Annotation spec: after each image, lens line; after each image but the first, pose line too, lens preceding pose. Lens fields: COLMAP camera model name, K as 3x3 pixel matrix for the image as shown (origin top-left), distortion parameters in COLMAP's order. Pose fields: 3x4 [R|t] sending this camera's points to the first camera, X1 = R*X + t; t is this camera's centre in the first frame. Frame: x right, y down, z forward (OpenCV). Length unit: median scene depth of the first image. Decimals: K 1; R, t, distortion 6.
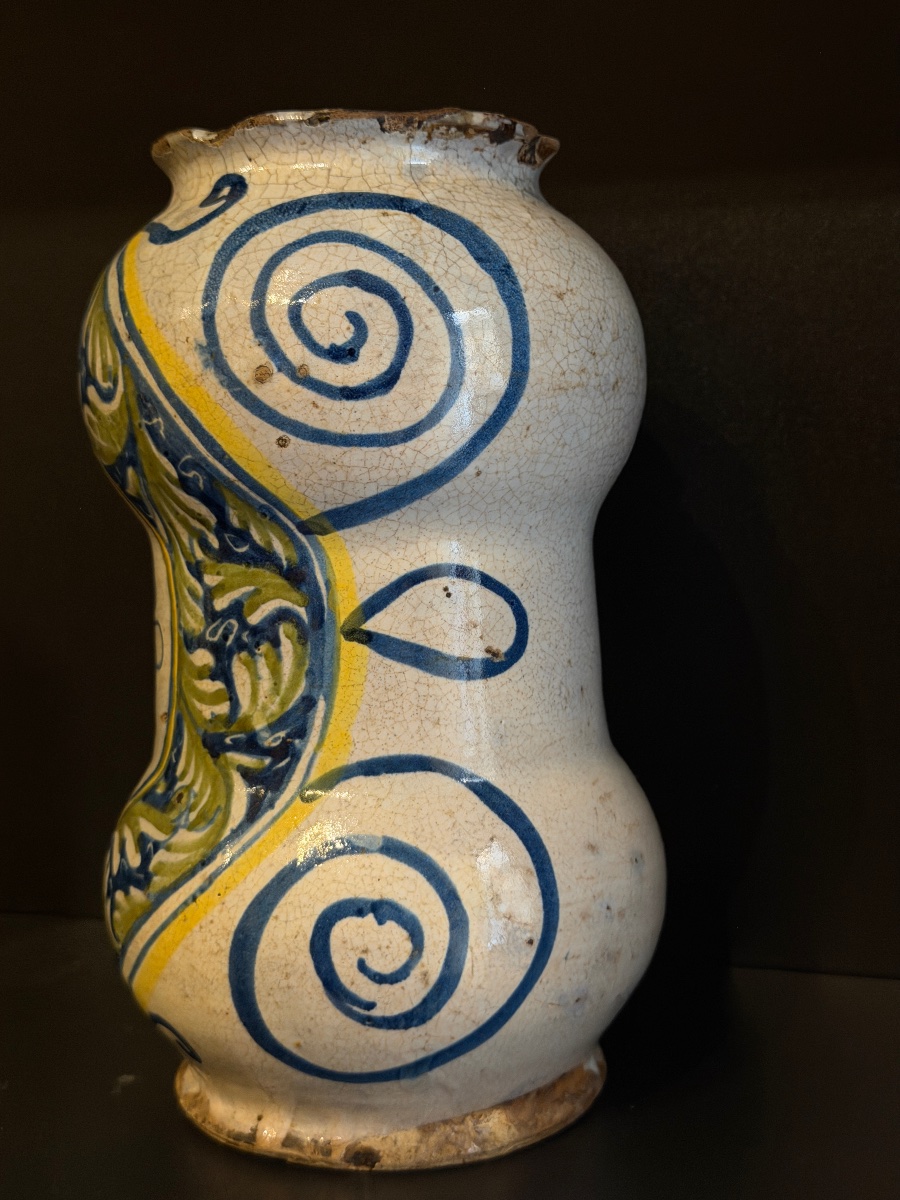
lens RADIAL K [[1748.9, 0, 450.0], [0, 1748.9, 600.0], [0, 0, 1]] dist [0.177473, -0.030696]
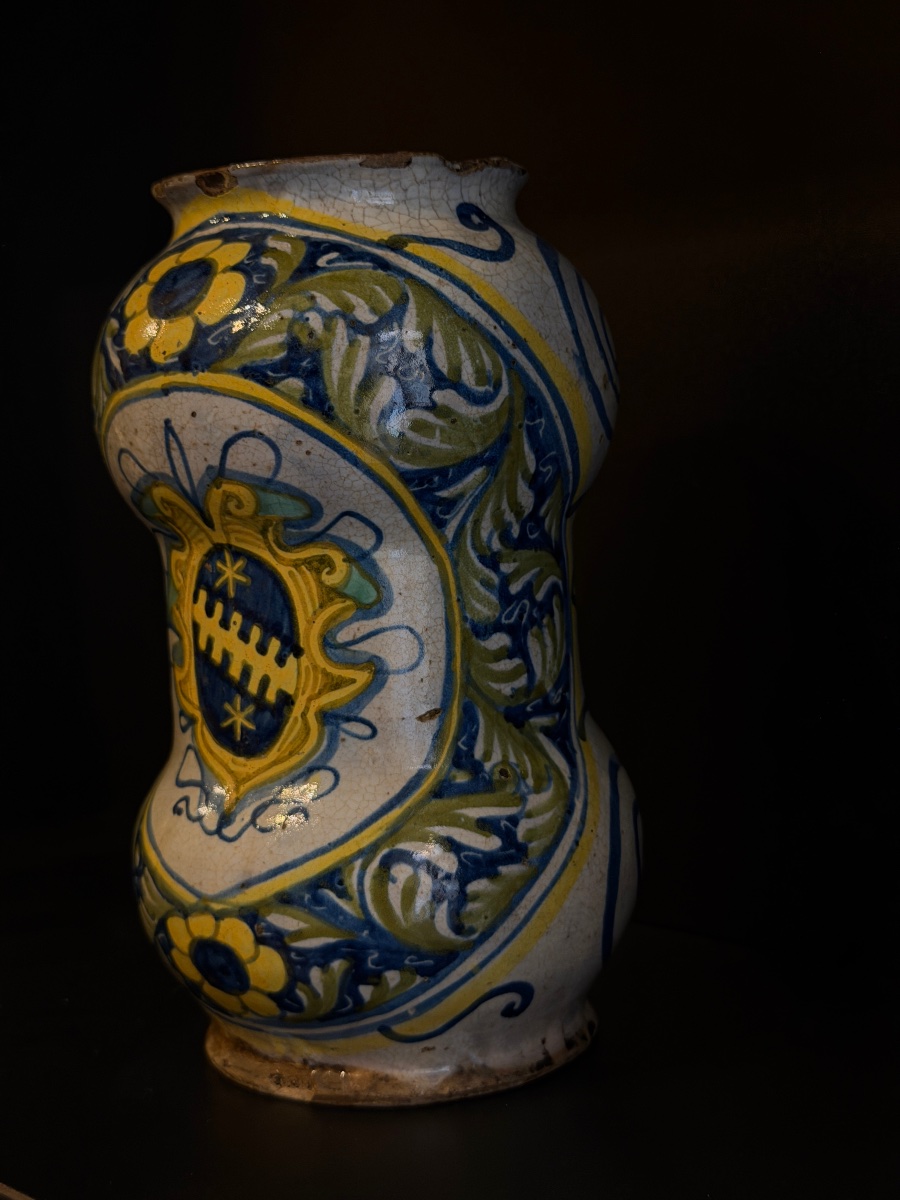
lens RADIAL K [[1748.9, 0, 450.0], [0, 1748.9, 600.0], [0, 0, 1]] dist [0.177473, -0.030696]
pose [[0.137271, -0.077390, 0.987506, -1.268265], [0.143395, 0.987994, 0.057495, -0.061633], [-0.980099, 0.133711, 0.146721, 0.902961]]
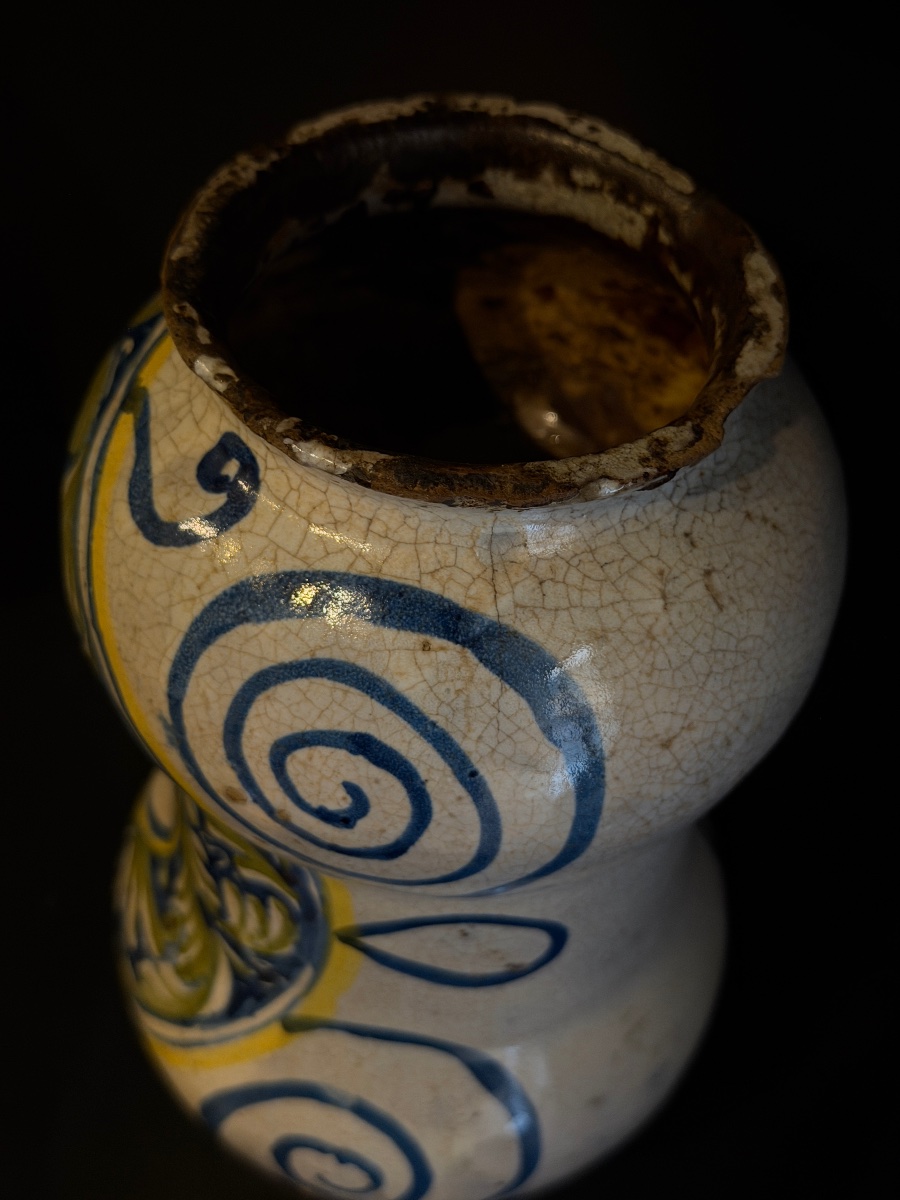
lens RADIAL K [[1748.9, 0, 450.0], [0, 1748.9, 600.0], [0, 0, 1]] dist [0.177473, -0.030696]
pose [[0.962209, 0.253964, -0.098266, 0.033564], [-0.111732, 0.697283, 0.708034, -0.697381], [0.248335, -0.670297, 0.699308, 0.526271]]
